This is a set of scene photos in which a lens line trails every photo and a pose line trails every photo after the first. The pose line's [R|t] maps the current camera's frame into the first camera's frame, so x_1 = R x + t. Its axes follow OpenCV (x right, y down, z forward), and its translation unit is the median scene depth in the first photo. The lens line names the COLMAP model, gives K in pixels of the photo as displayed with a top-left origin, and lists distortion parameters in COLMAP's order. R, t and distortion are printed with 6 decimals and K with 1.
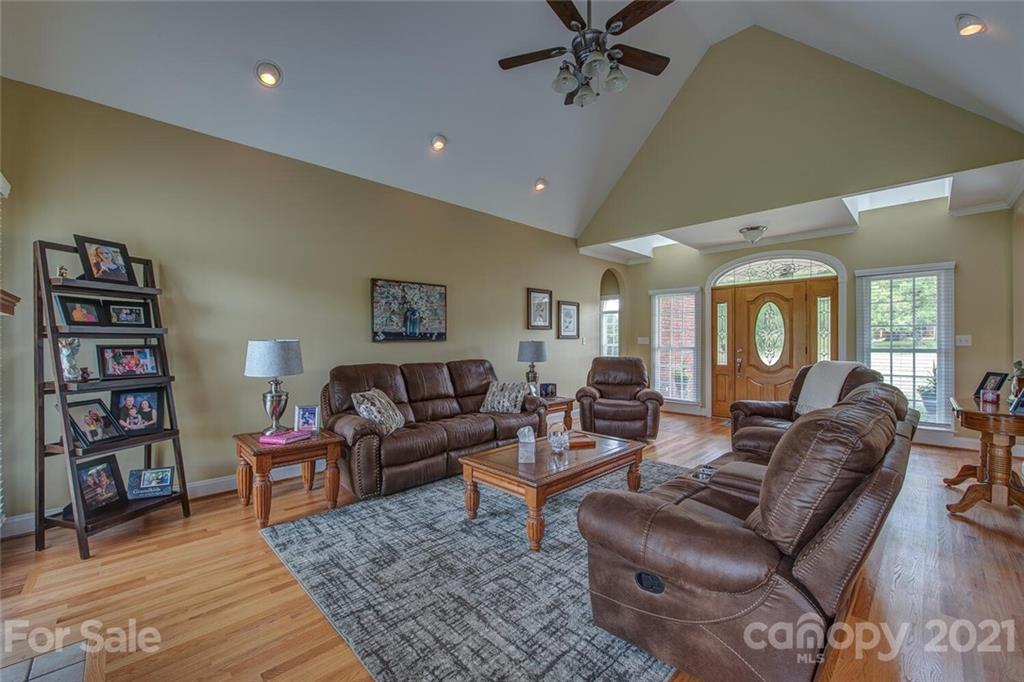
lens RADIAL K [[407.2, 0, 515.9], [0, 407.2, 341.5], [0, 0, 1]] dist [-0.005996, -0.000905]
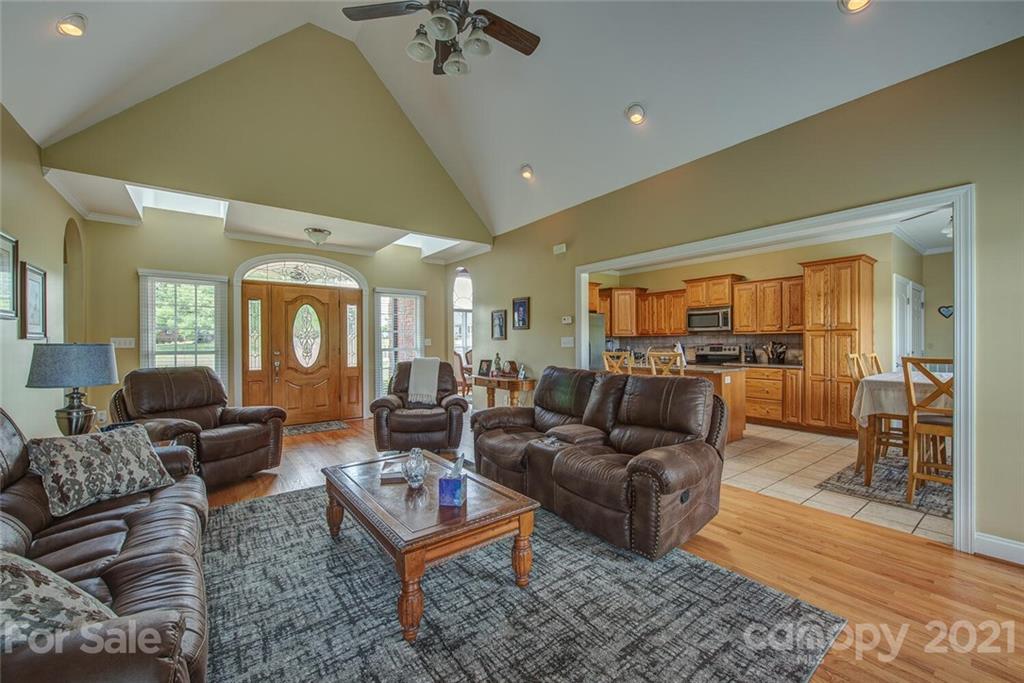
lens RADIAL K [[407.2, 0, 510.9], [0, 407.2, 344.2], [0, 0, 1]] dist [-0.005996, -0.000905]
pose [[0.115620, -0.004113, 0.993285, -0.404605], [0.003661, 0.999986, 0.003714, -0.000028], [-0.993287, 0.003207, 0.115633, 0.463607]]
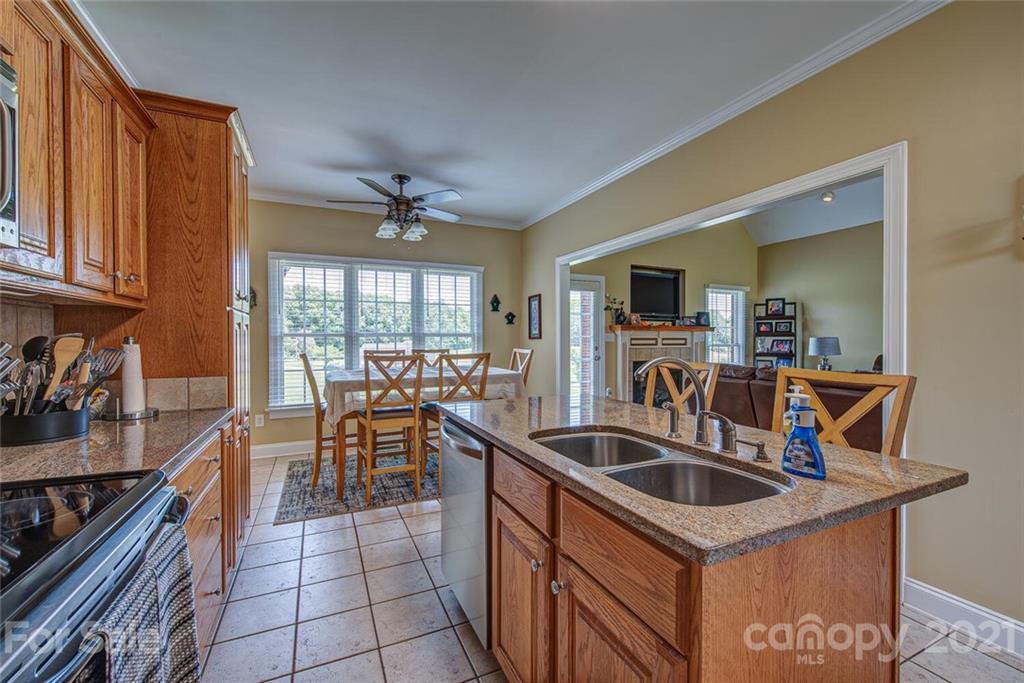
lens RADIAL K [[422.0, 0, 513.2], [0, 422.0, 342.7], [0, 0, 1]] dist [0.002597, 0.000025]
pose [[-0.328750, 0.008893, -0.944375, 1.140410], [0.000887, 0.999958, 0.009107, 0.001590], [0.944416, 0.002157, -0.328744, 0.174179]]
